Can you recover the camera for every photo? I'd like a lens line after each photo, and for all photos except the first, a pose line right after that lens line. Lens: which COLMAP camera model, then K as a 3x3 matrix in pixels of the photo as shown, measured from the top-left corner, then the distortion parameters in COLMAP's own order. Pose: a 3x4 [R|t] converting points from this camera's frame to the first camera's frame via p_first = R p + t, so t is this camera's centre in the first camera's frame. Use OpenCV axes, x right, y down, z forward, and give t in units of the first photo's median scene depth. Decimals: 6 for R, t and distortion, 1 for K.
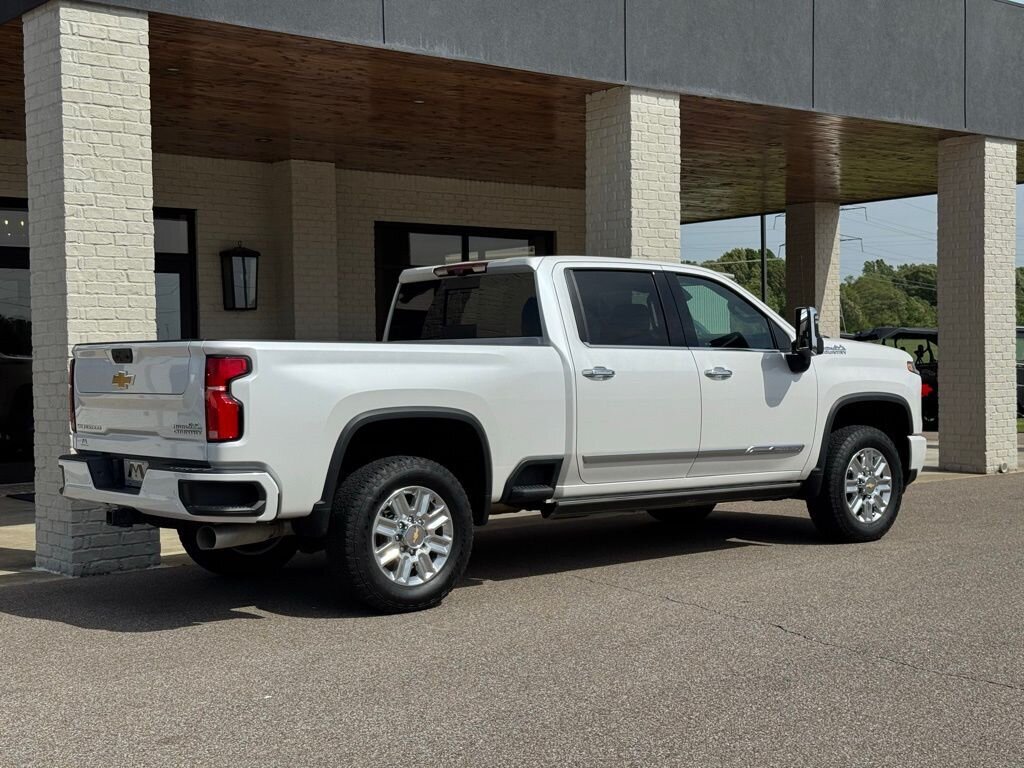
lens RADIAL K [[1426.2, 0, 511.5], [0, 1426.2, 385.4], [0, 0, 1]] dist [0.131968, 0.000000]
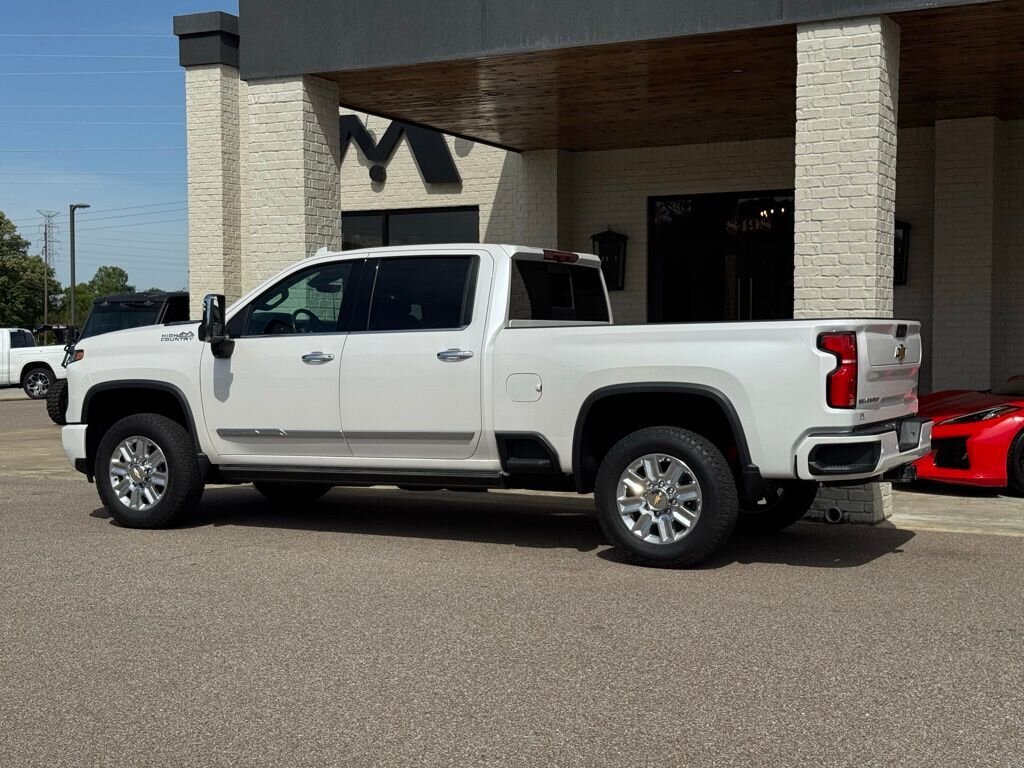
lens RADIAL K [[1426.2, 0, 508.2], [0, 1426.2, 388.8], [0, 0, 1]] dist [0.131968, 0.000000]
pose [[0.403575, 0.048977, -0.913635, 0.975592], [-0.023858, 0.998790, 0.043003, -0.028815], [0.914635, 0.004443, 0.404255, 0.596934]]
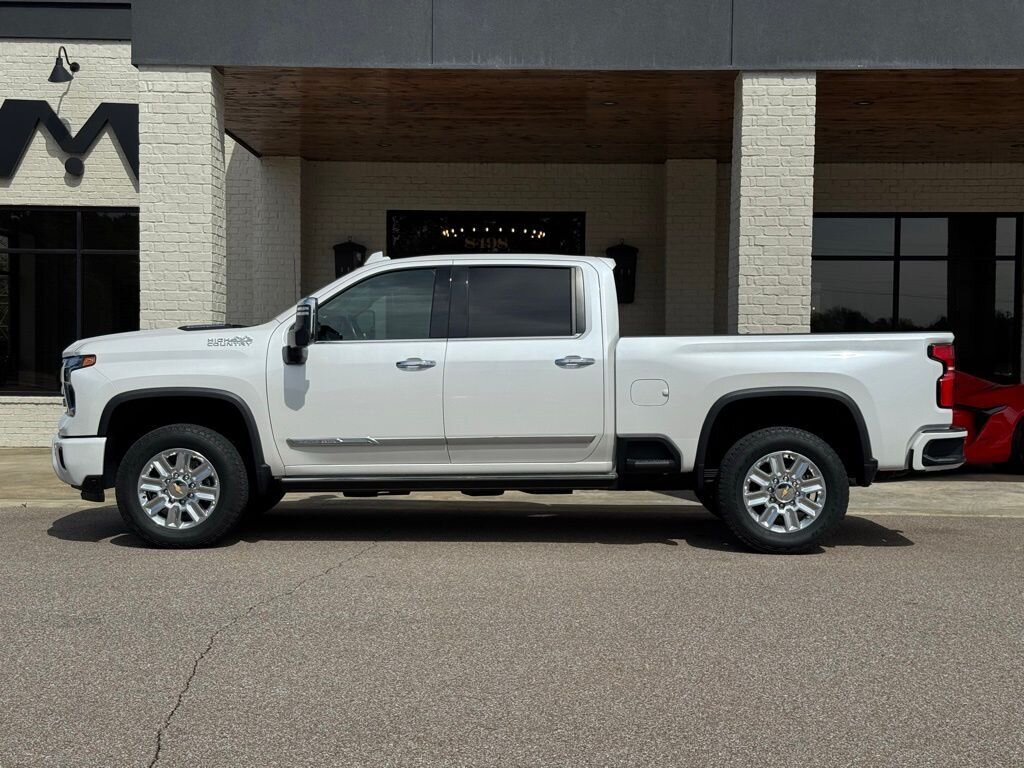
lens RADIAL K [[1426.2, 0, 510.6], [0, 1426.2, 387.2], [0, 0, 1]] dist [0.131968, 0.000000]
pose [[0.768180, 0.037890, -0.639112, 0.709100], [-0.033270, 0.999261, 0.019254, -0.010890], [0.639369, 0.006473, 0.768873, 0.190987]]
